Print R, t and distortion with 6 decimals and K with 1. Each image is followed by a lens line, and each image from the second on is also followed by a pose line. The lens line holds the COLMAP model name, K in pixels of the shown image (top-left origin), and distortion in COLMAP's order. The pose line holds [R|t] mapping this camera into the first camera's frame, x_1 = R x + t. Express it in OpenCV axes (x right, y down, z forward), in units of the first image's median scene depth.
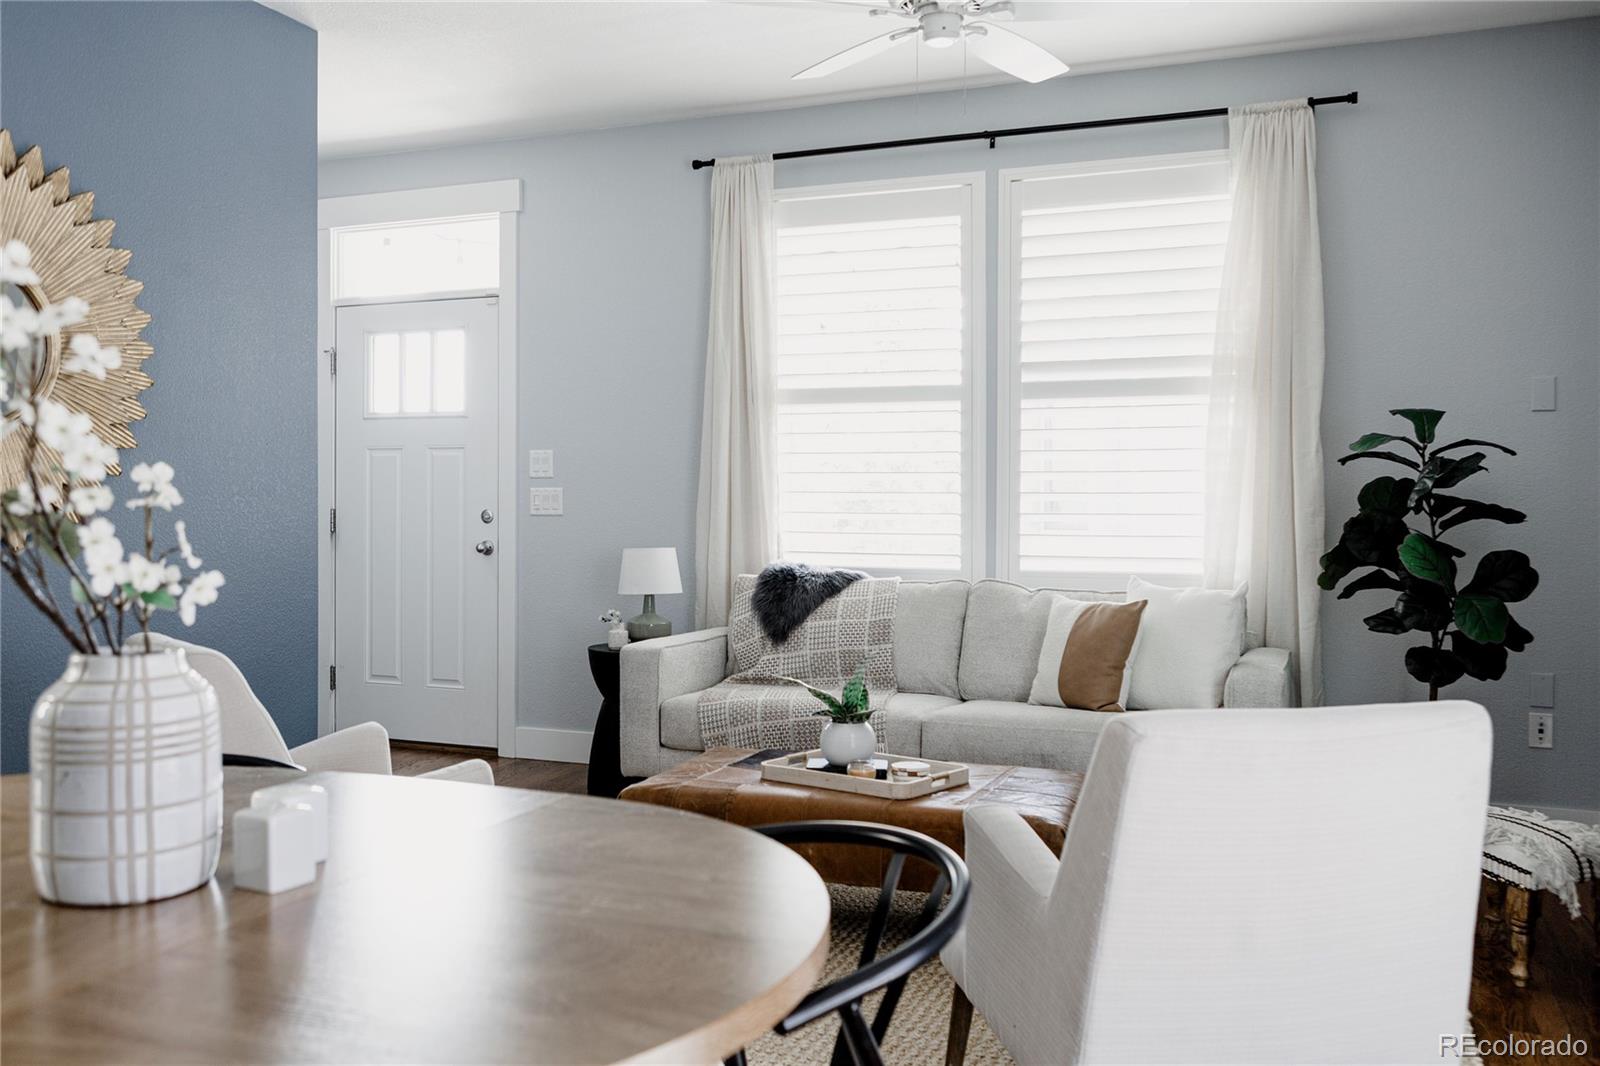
lens RADIAL K [[1483.9, 0, 800.0], [0, 1483.9, 533.0], [0, 0, 1]] dist [-0.001376, -0.000935]
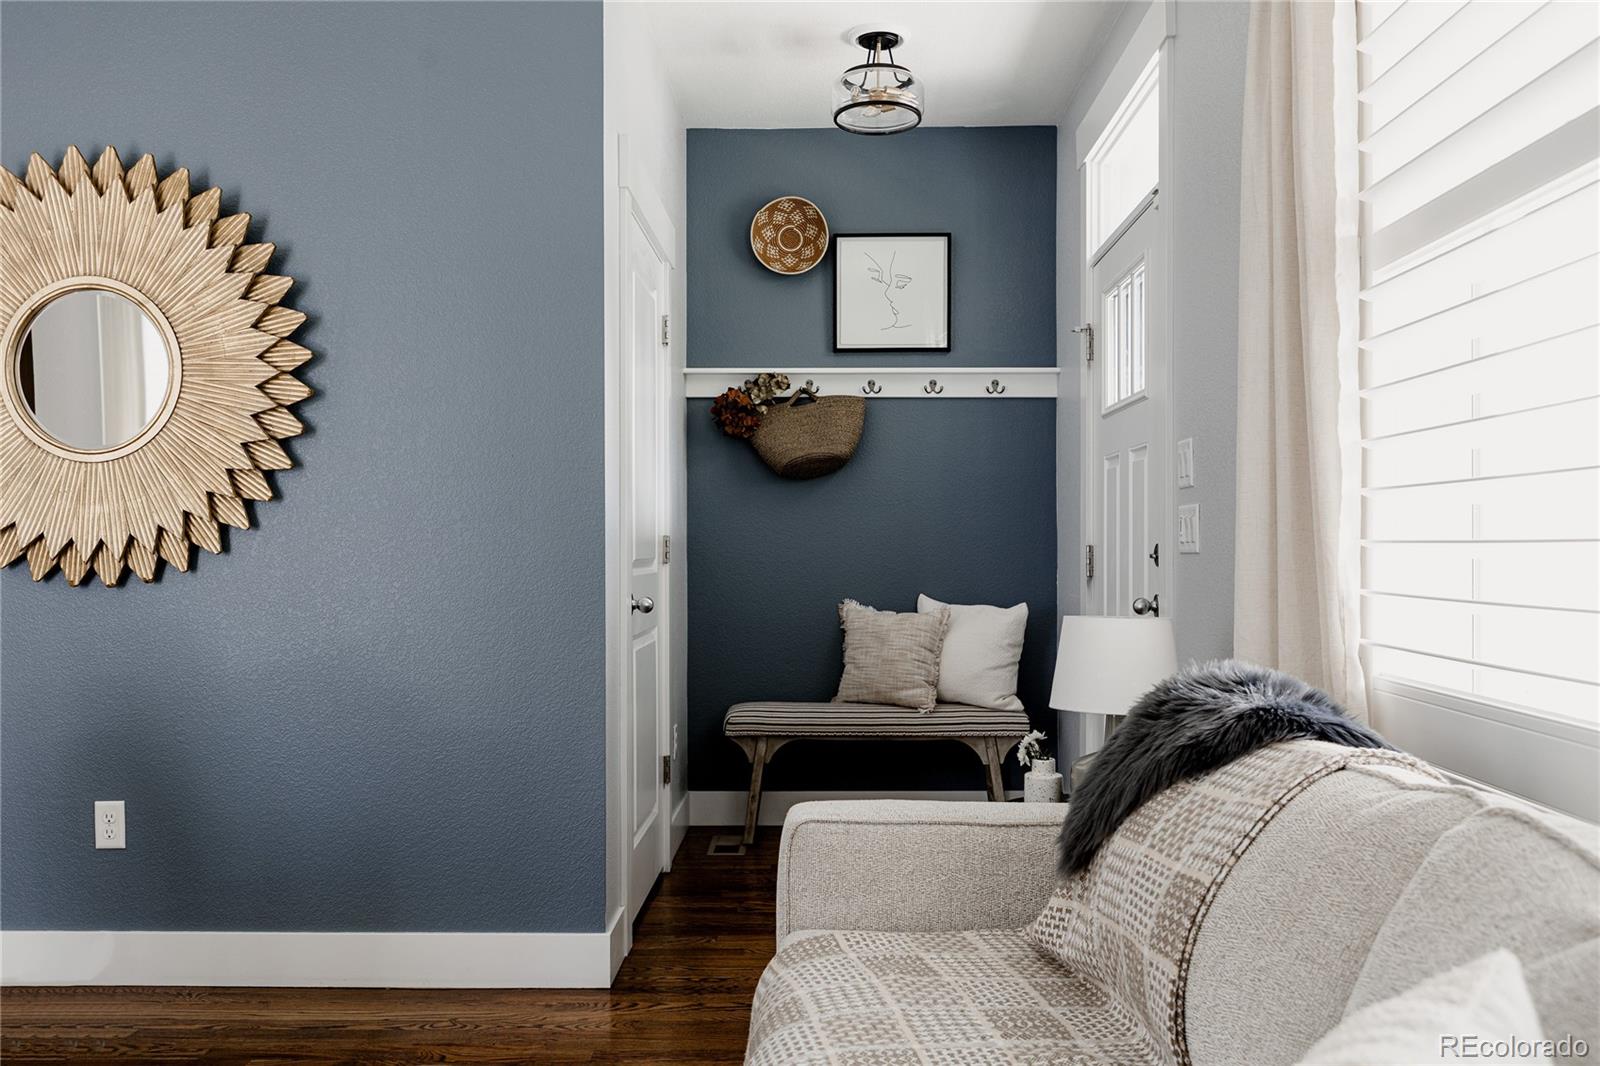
lens RADIAL K [[1161.5, 0, 800.0], [0, 1161.5, 533.0], [0, 0, 1]] dist [0.010778, 0.004231]
pose [[0.379323, -0.015307, -0.925138, 0.294616], [-0.008273, 0.999767, -0.019934, -0.008474], [0.925227, 0.015215, 0.379108, 1.012620]]
